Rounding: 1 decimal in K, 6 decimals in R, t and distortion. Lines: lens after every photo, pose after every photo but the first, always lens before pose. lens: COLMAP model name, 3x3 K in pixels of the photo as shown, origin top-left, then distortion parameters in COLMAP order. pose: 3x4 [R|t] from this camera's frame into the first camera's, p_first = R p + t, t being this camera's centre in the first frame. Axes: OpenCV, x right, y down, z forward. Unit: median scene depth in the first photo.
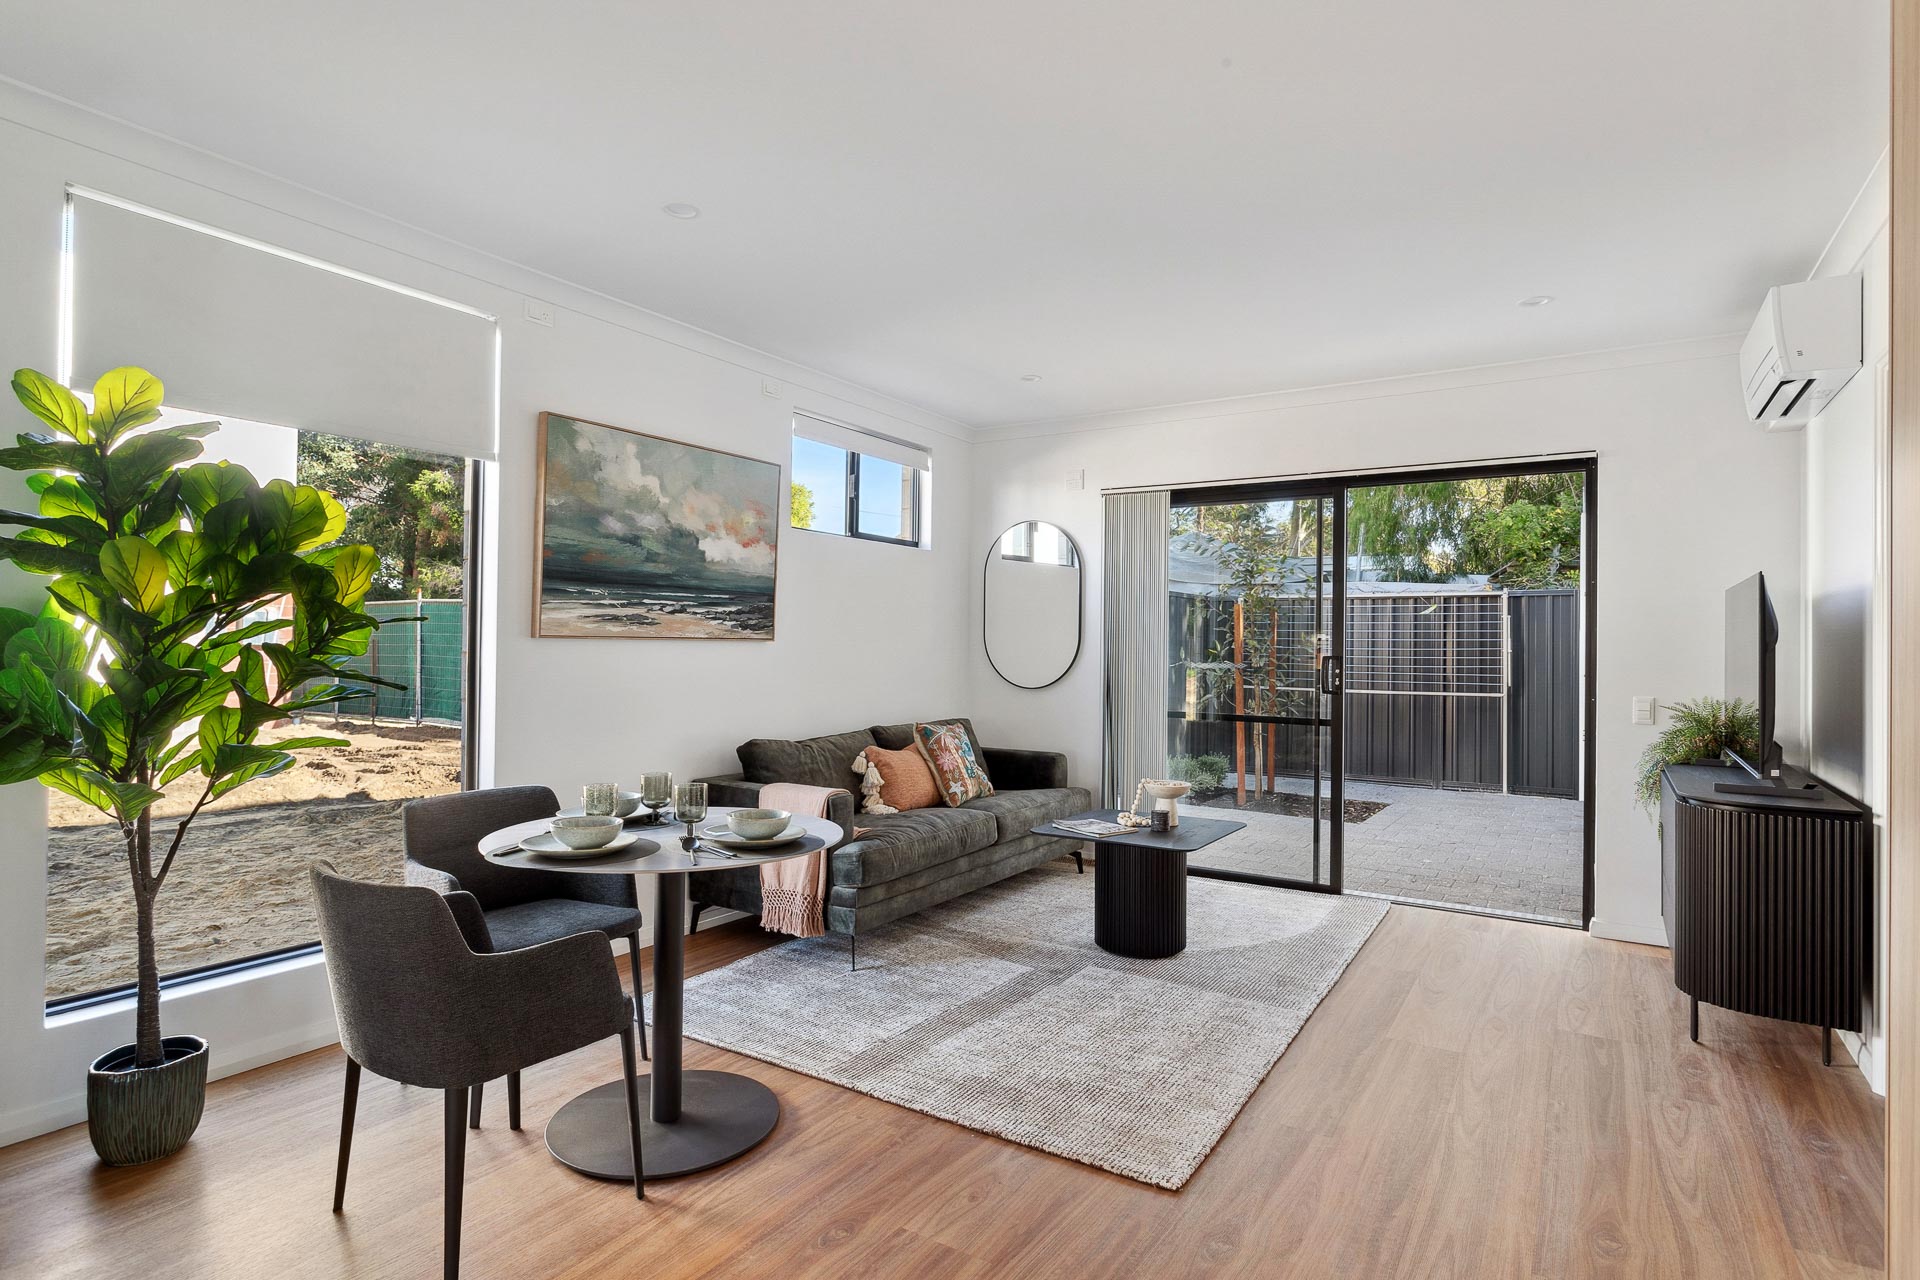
lens RADIAL K [[986.8, 0, 960.0], [0, 986.8, 640.0], [0, 0, 1]] dist [-0.015770, 0.013924]
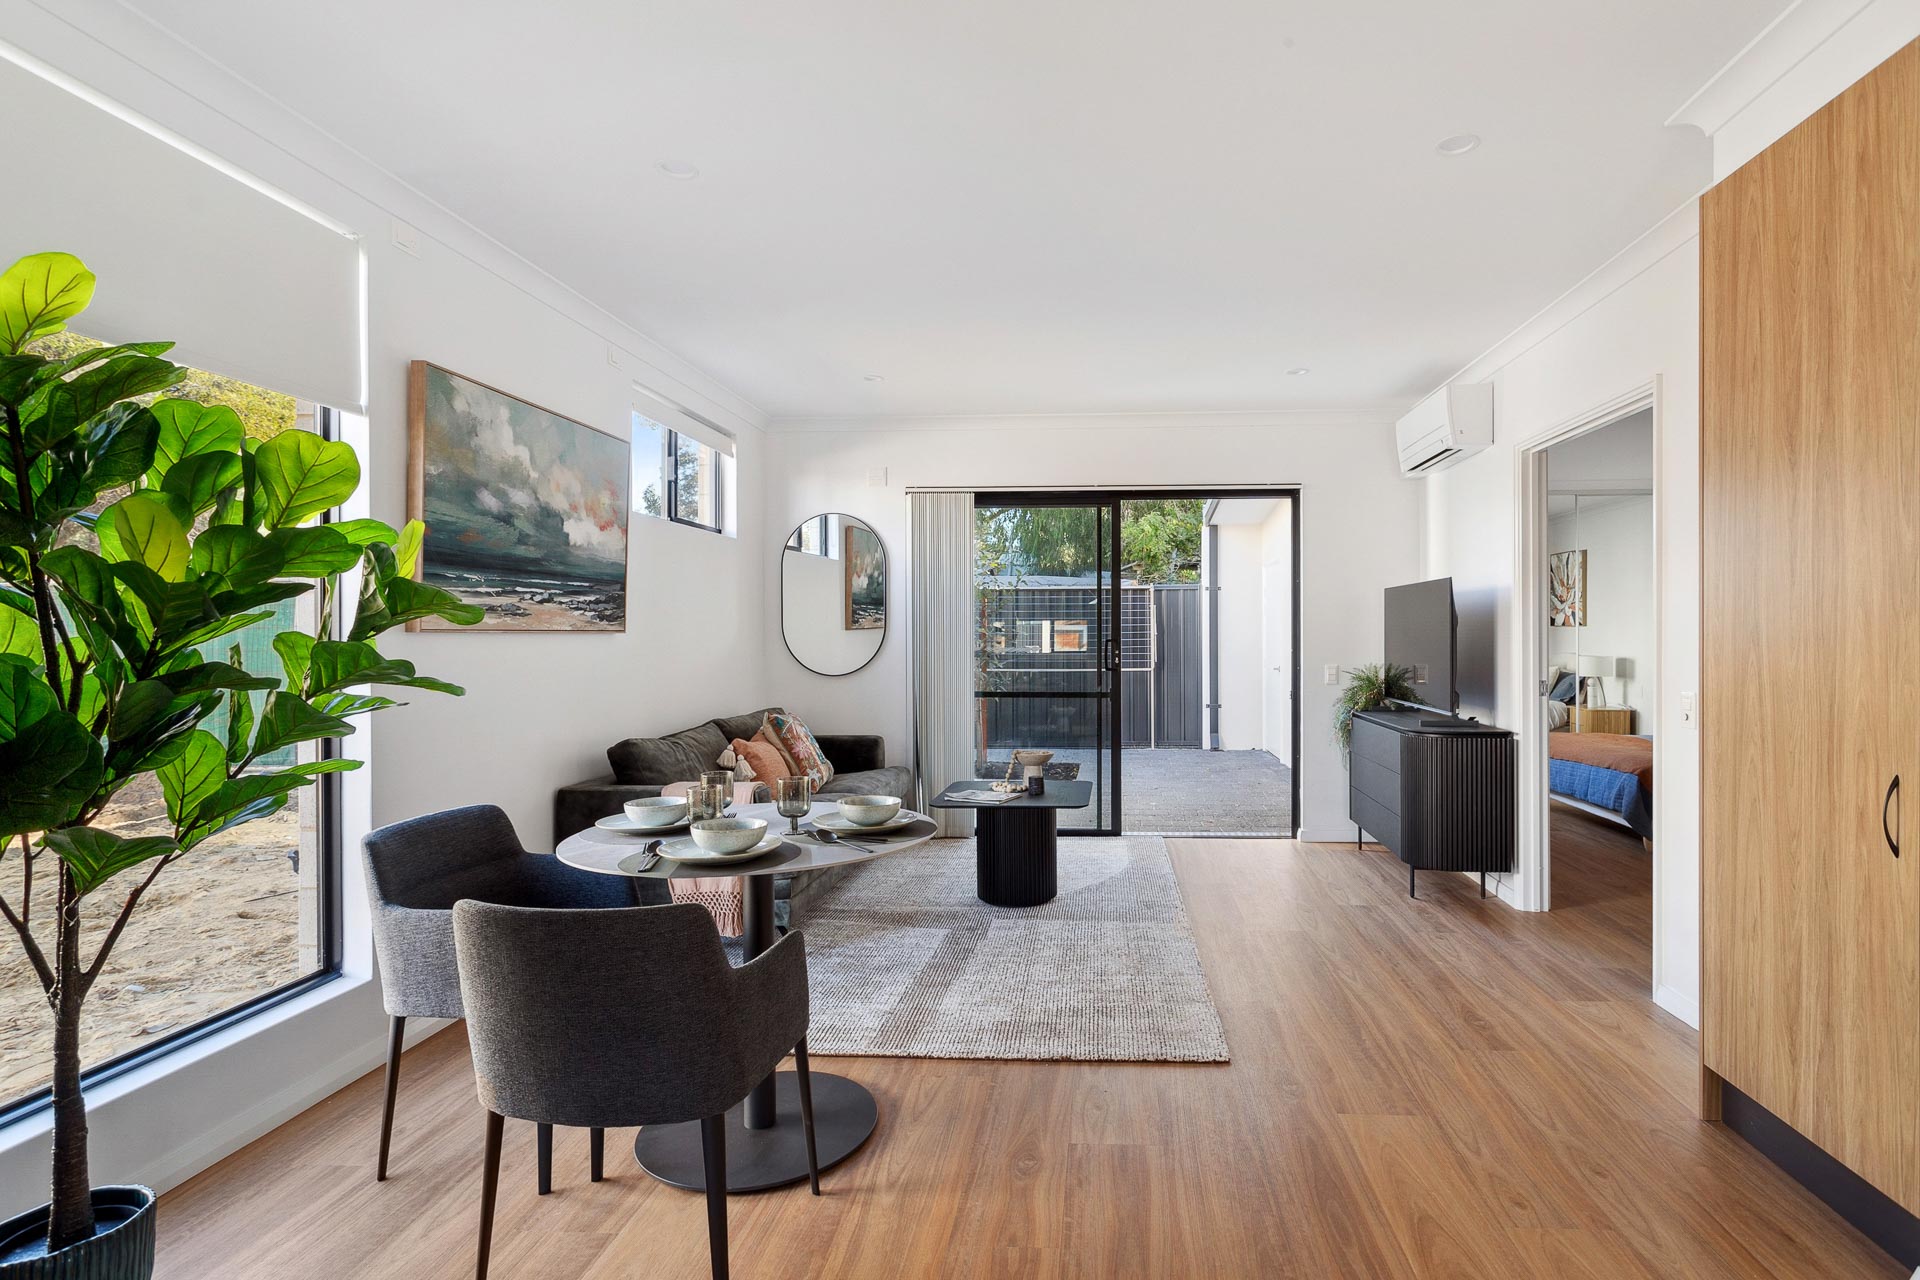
lens RADIAL K [[954.0, 0, 1046.2], [0, 954.0, 645.3], [0, 0, 1]] dist [-0.002820, -0.000940]
pose [[0.870472, -0.019938, 0.491813, -0.326633], [0.011046, 0.999719, 0.020977, -0.001996], [-0.492093, -0.012827, 0.870448, 0.030970]]
